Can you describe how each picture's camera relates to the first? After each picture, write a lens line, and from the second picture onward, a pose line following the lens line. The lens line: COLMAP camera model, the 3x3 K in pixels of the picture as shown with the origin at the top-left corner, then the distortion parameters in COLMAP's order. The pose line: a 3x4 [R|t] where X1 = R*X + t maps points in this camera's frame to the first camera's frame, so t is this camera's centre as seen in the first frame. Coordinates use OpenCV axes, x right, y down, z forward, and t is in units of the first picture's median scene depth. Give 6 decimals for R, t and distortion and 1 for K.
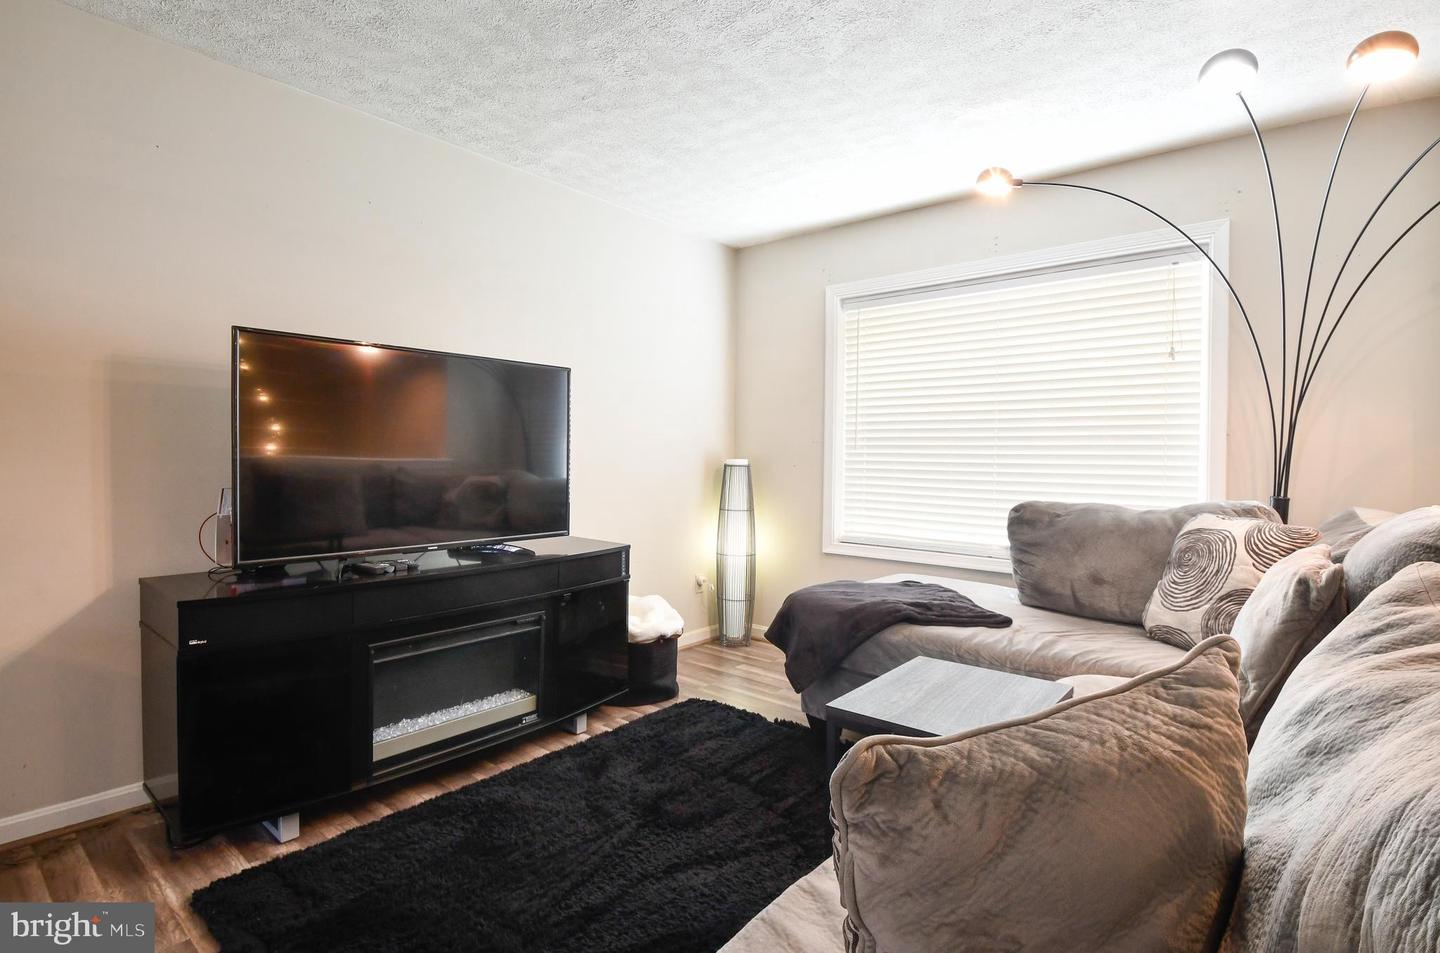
lens RADIAL K [[715.0, 0, 716.4], [0, 715.0, 469.8], [0, 0, 1]] dist [-0.000191, 0.000064]
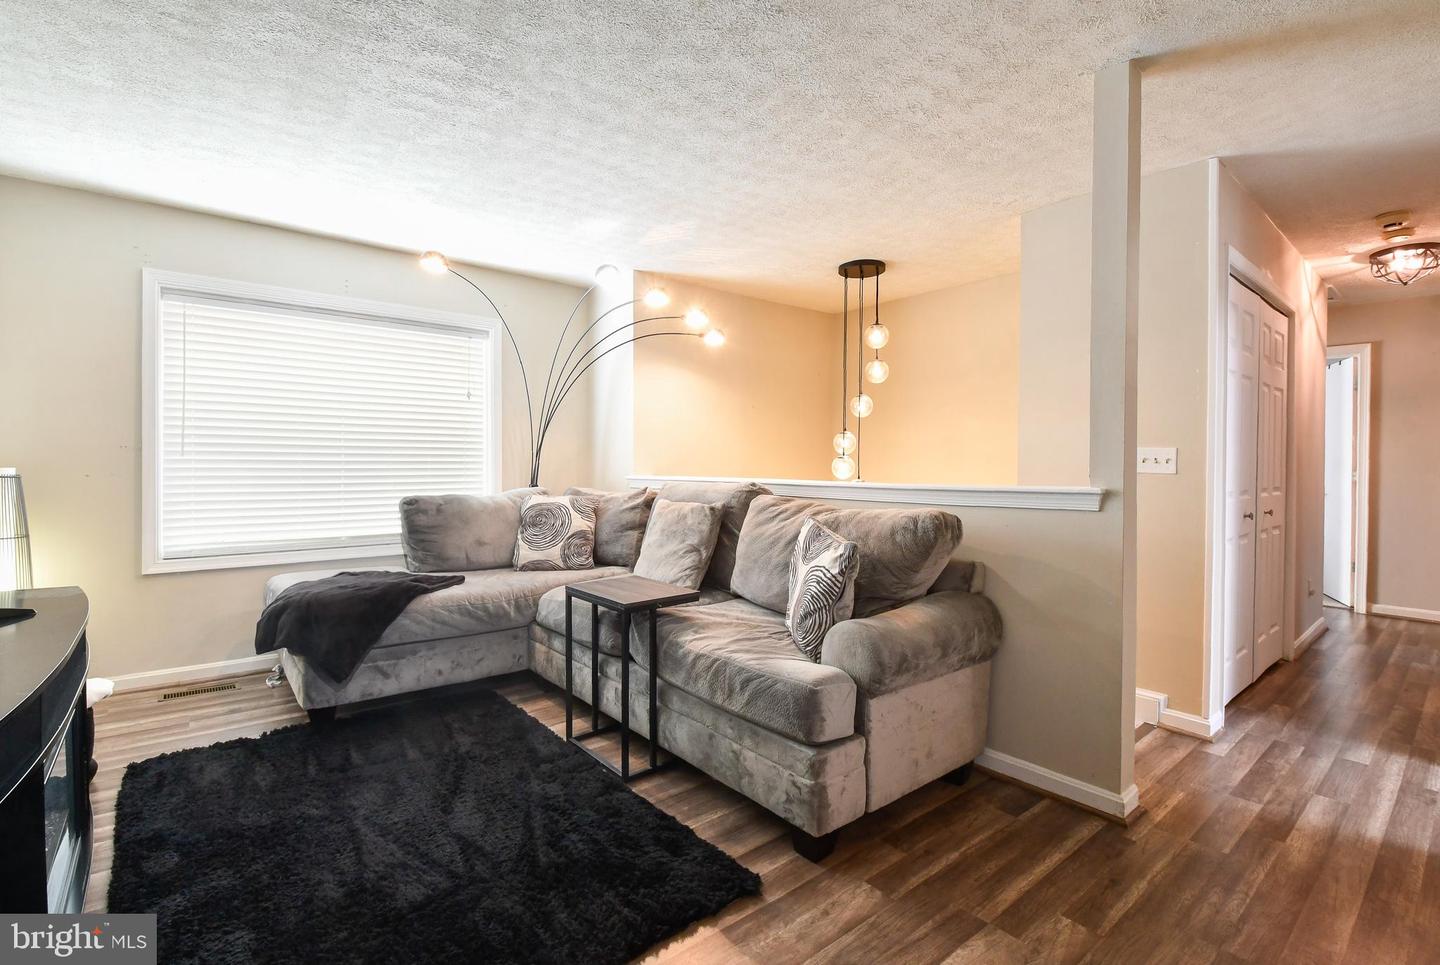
lens RADIAL K [[639.8, 0, 720.0], [0, 639.8, 482.5], [0, 0, 1]] dist [-0.000286, 0.000042]
pose [[0.178425, -0.035720, 0.983305, -0.645131], [0.019151, 0.999278, 0.032826, -0.009435], [-0.983767, 0.012974, 0.178980, 0.225148]]
